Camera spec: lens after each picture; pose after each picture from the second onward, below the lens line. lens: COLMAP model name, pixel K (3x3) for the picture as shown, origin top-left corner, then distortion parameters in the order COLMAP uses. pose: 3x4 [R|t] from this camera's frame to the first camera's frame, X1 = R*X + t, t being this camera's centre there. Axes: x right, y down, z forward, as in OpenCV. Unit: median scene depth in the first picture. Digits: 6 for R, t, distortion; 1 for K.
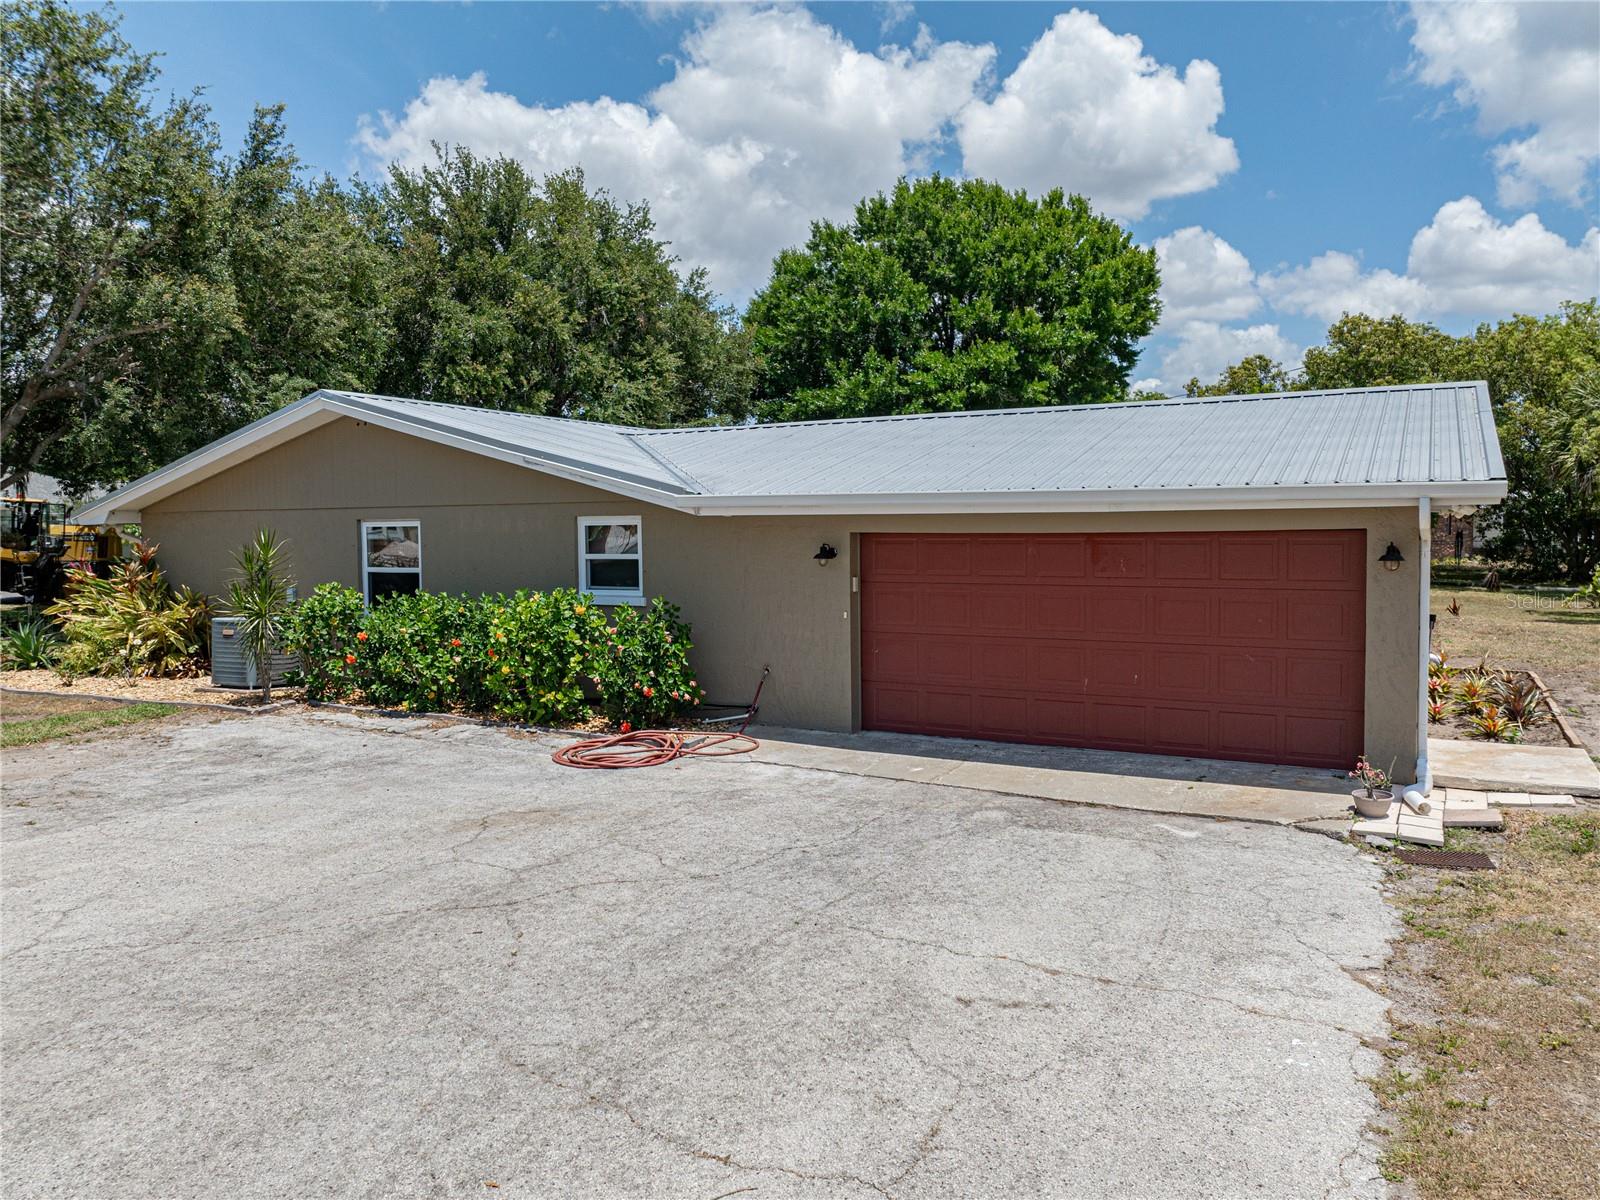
lens RADIAL K [[1165.3, 0, 800.0], [0, 1165.3, 600.0], [0, 0, 1]] dist [-0.038688, 0.001278]
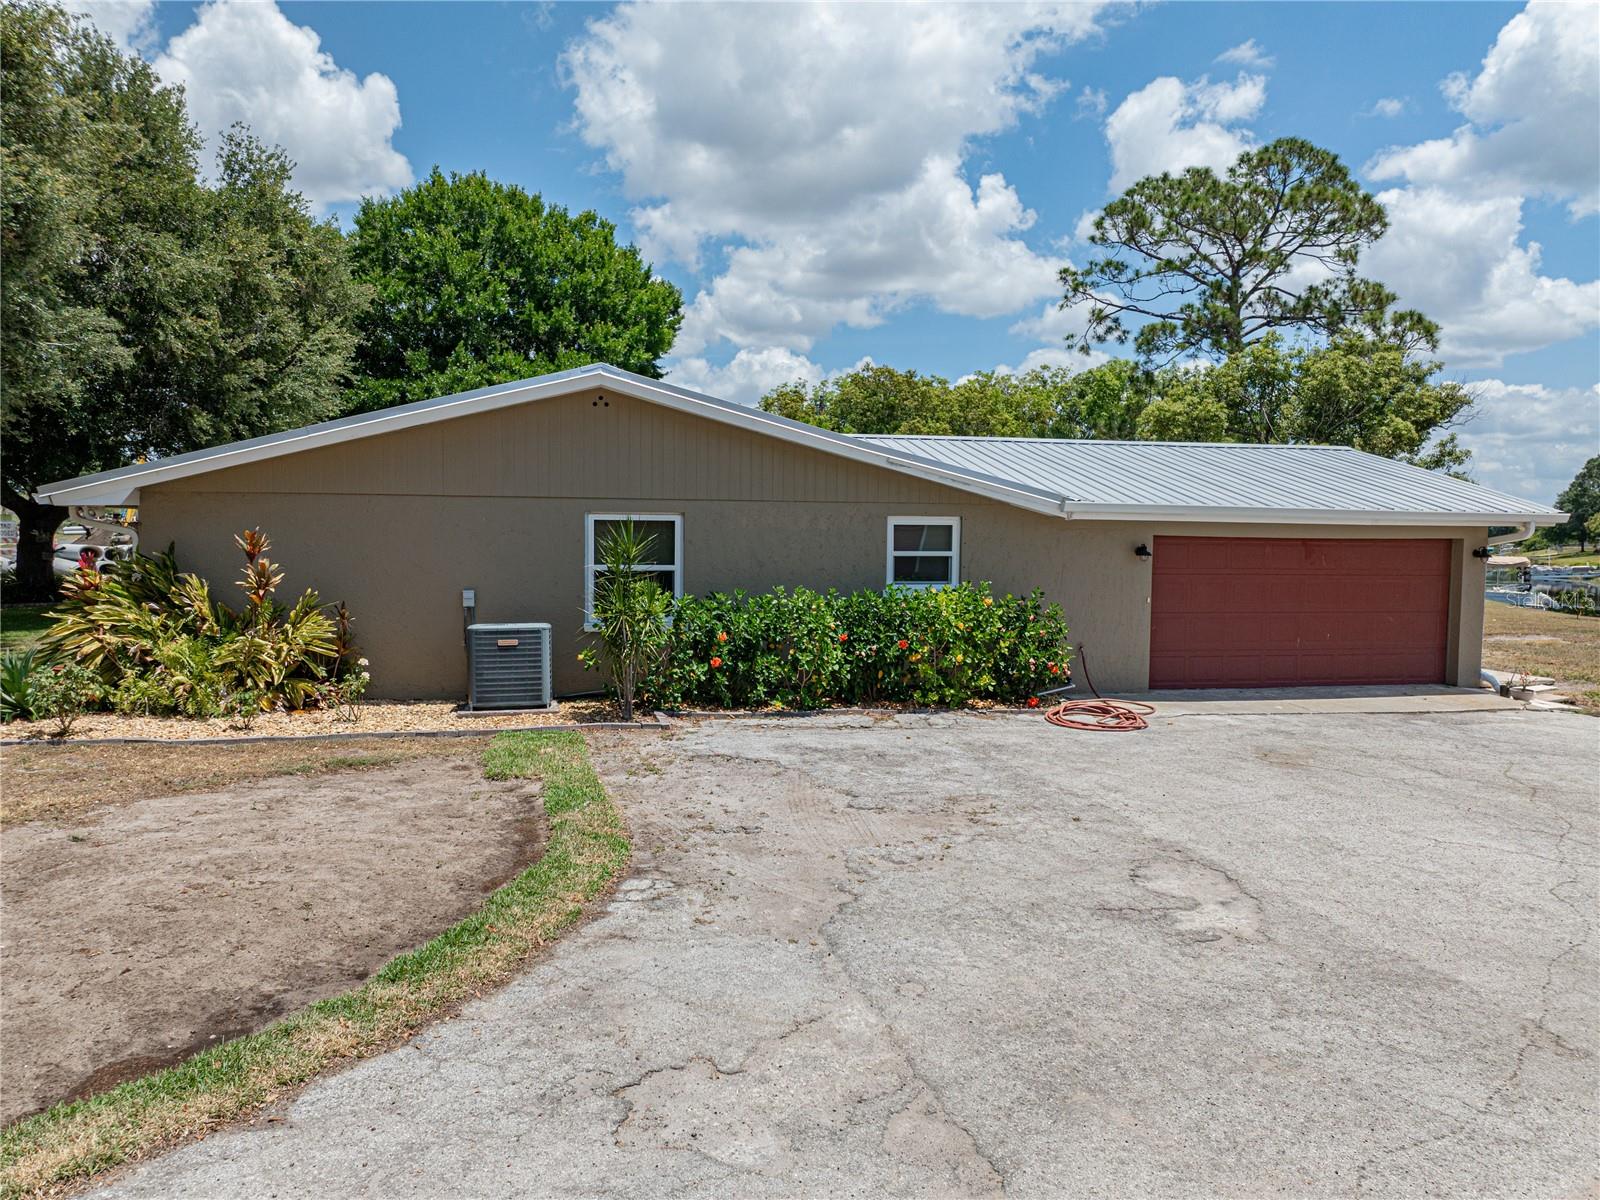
lens RADIAL K [[1143.7, 0, 794.2], [0, 1143.7, 599.8], [0, 0, 1]] dist [-0.041113, 0.006627]
pose [[0.773991, -0.021216, 0.632841, -0.919096], [0.023493, 0.999713, 0.004783, -0.002231], [-0.632761, 0.011165, 0.774267, 0.247325]]
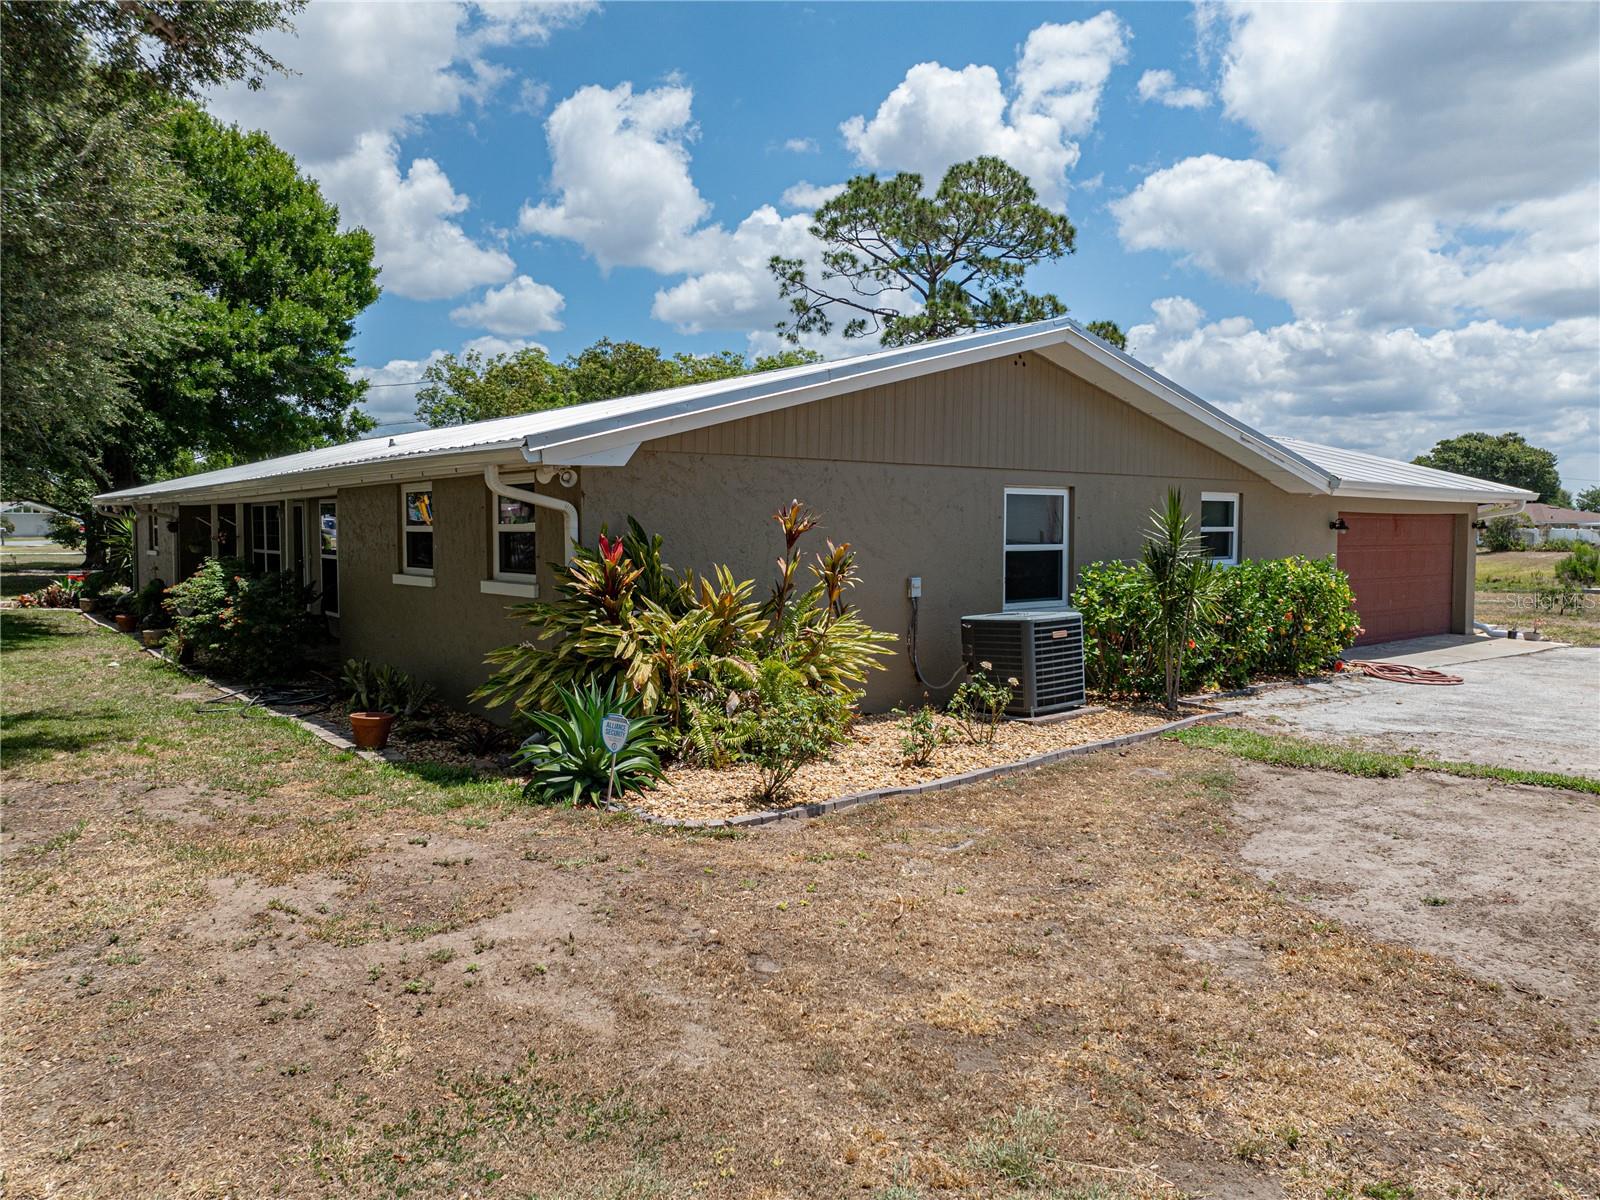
lens RADIAL K [[1143.7, 0, 794.2], [0, 1143.7, 599.8], [0, 0, 1]] dist [-0.041113, 0.006627]
pose [[0.399599, -0.051333, 0.915252, -1.295023], [0.054154, 0.998009, 0.032331, -0.027154], [-0.915089, 0.036645, 0.401583, 0.923827]]
